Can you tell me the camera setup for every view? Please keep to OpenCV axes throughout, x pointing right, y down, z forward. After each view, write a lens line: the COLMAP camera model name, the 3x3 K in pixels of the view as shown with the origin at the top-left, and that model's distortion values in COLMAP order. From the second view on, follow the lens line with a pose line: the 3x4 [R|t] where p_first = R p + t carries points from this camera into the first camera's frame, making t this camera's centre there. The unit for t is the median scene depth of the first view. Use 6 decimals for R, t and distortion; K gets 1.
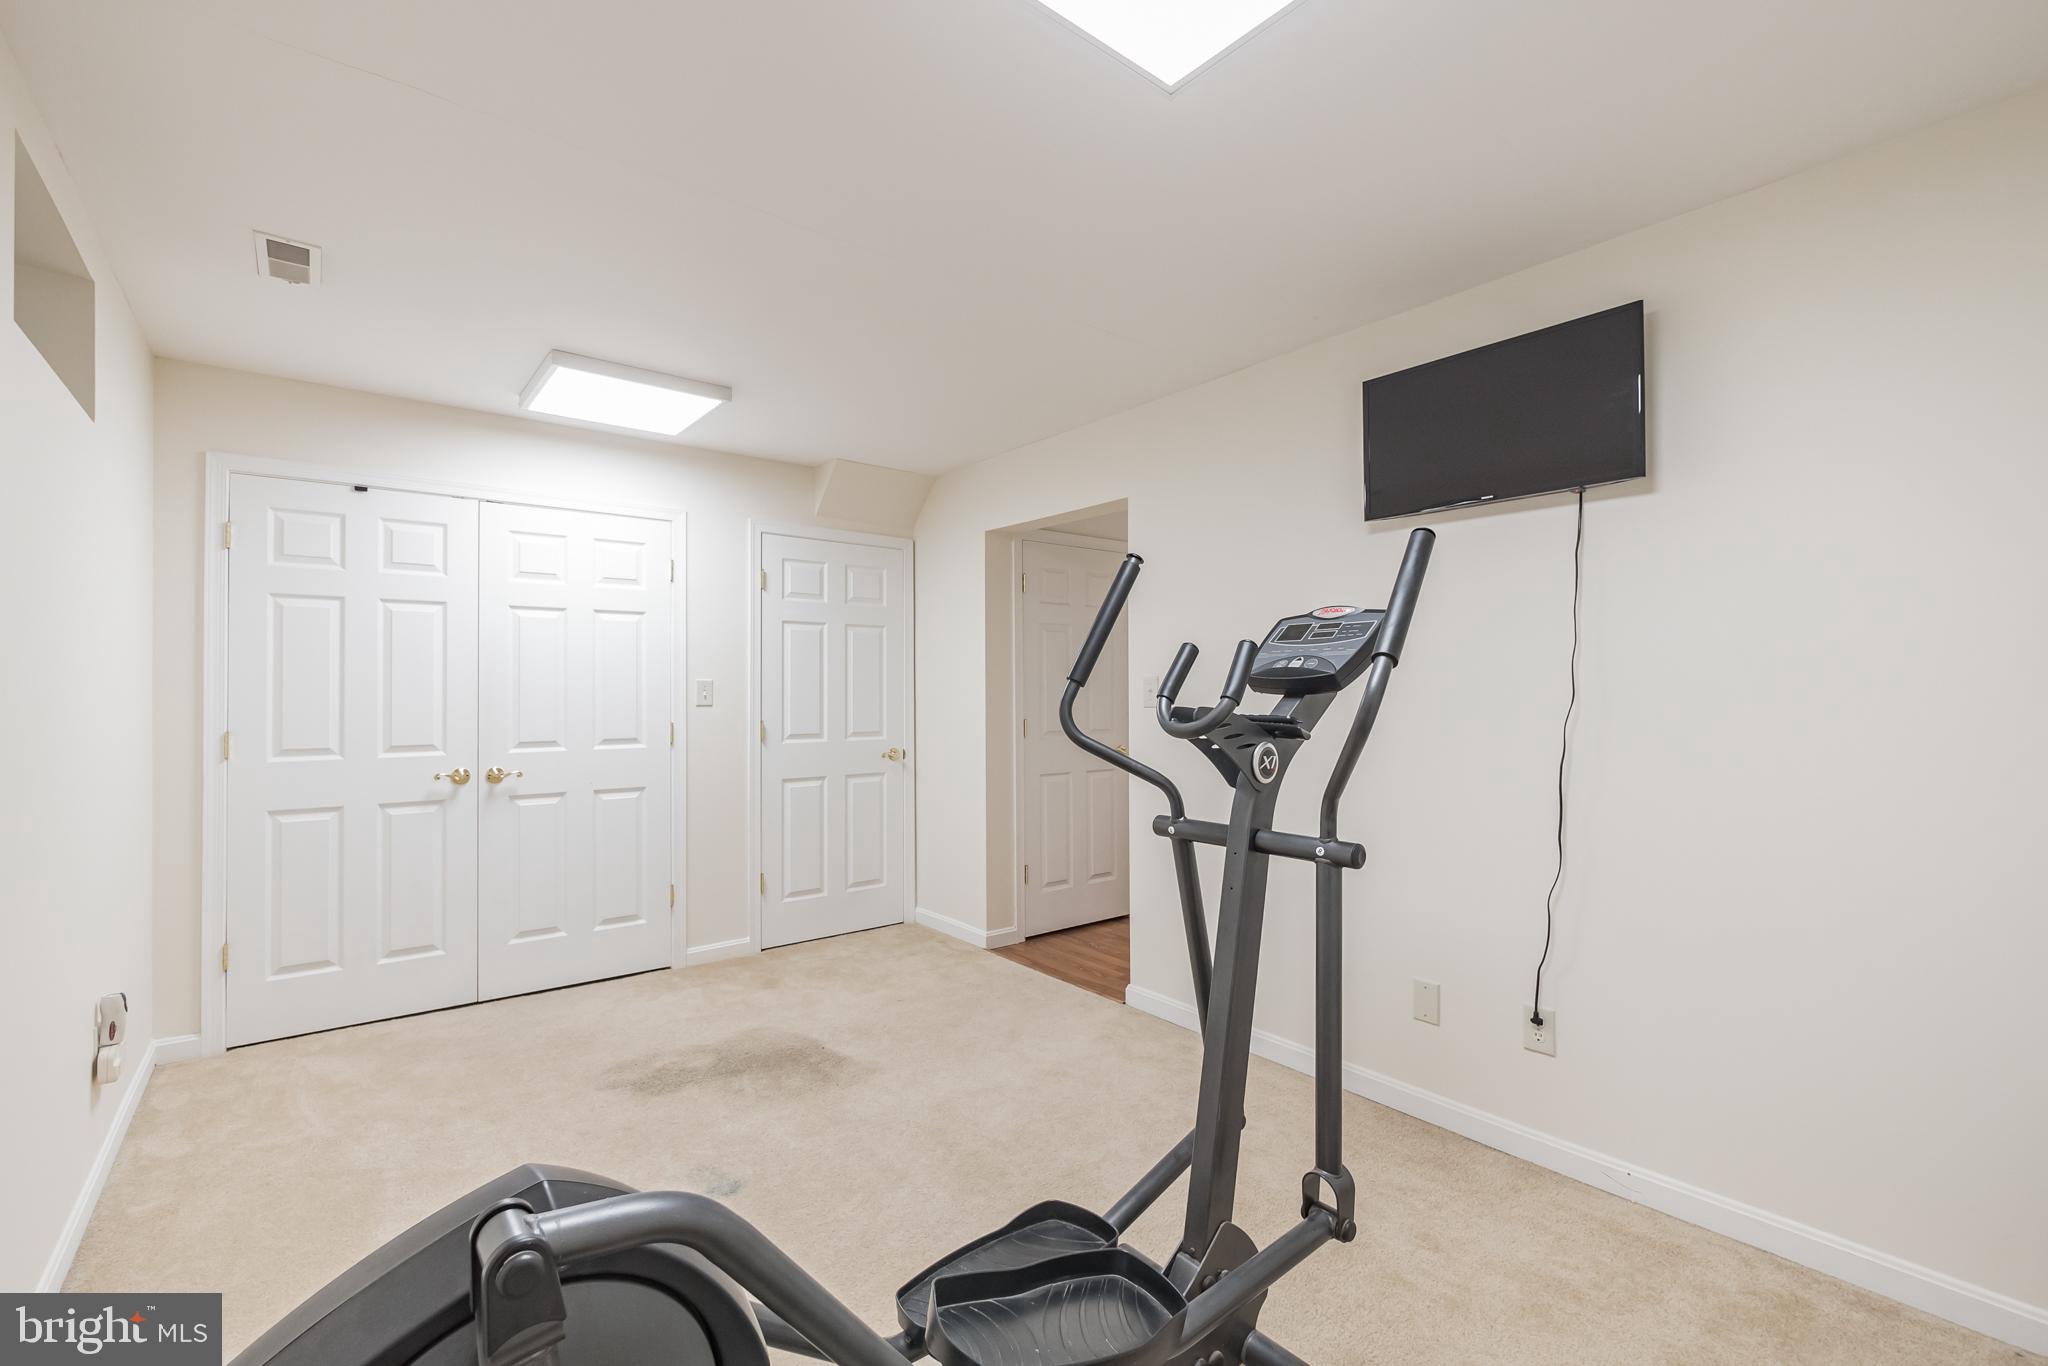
lens RADIAL K [[889.2, 0, 1024.0], [0, 889.2, 683.0], [0, 0, 1]] dist [0.001413, 0.000253]
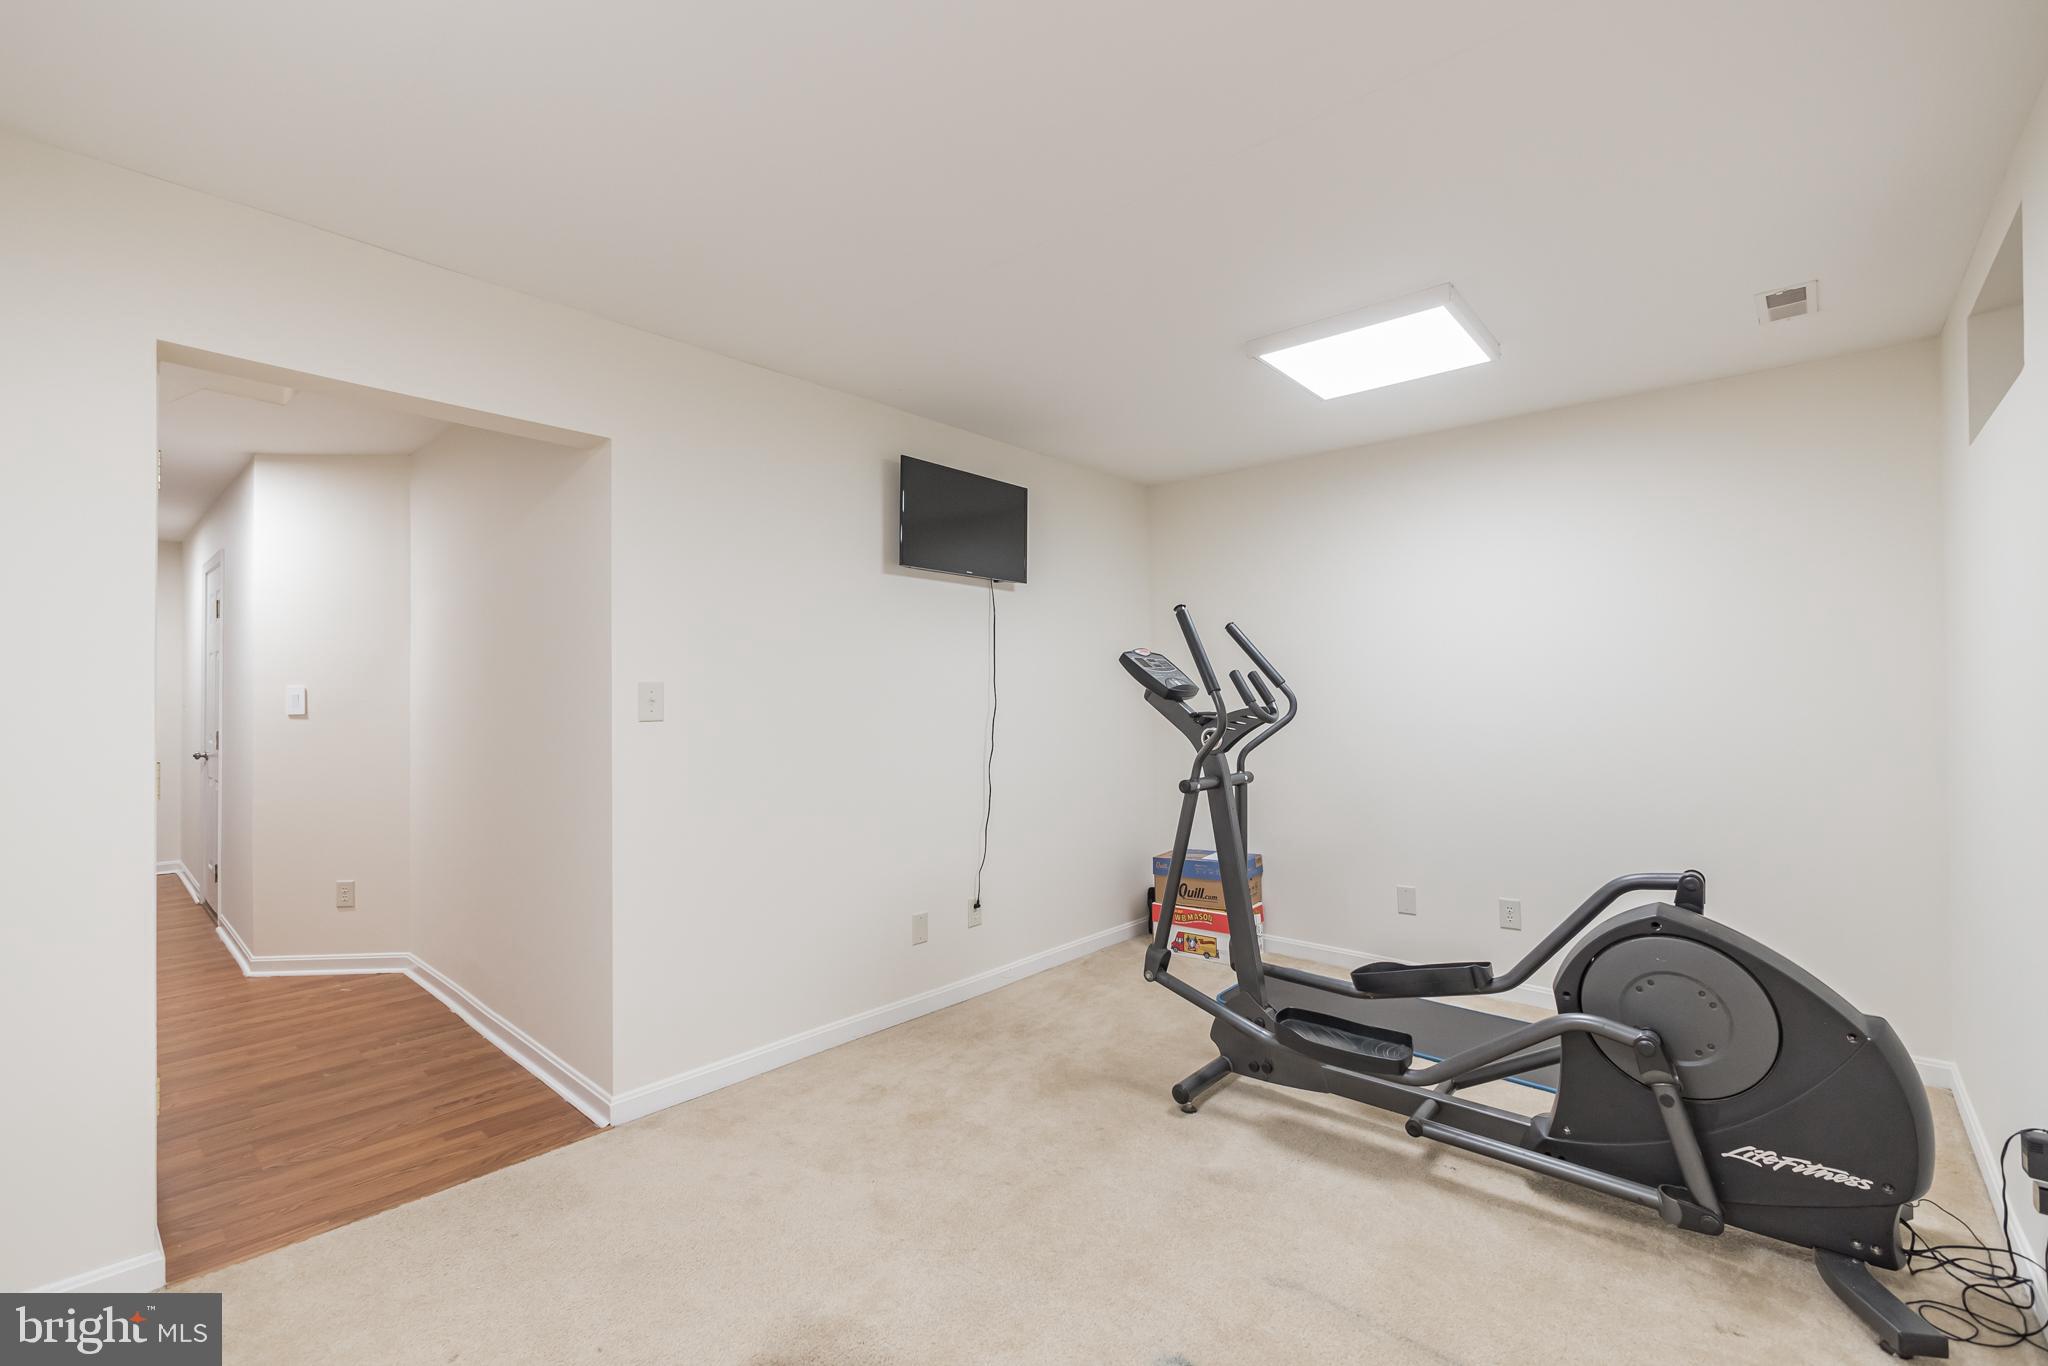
lens RADIAL K [[847.1, 0, 1024.0], [0, 847.1, 683.0], [0, 0, 1]] dist [-0.000747, -0.000053]
pose [[-0.163523, 0.018663, 0.986363, -0.896521], [-0.009080, 0.999750, -0.020422, 0.009952], [-0.986498, -0.012296, -0.163313, 1.110225]]
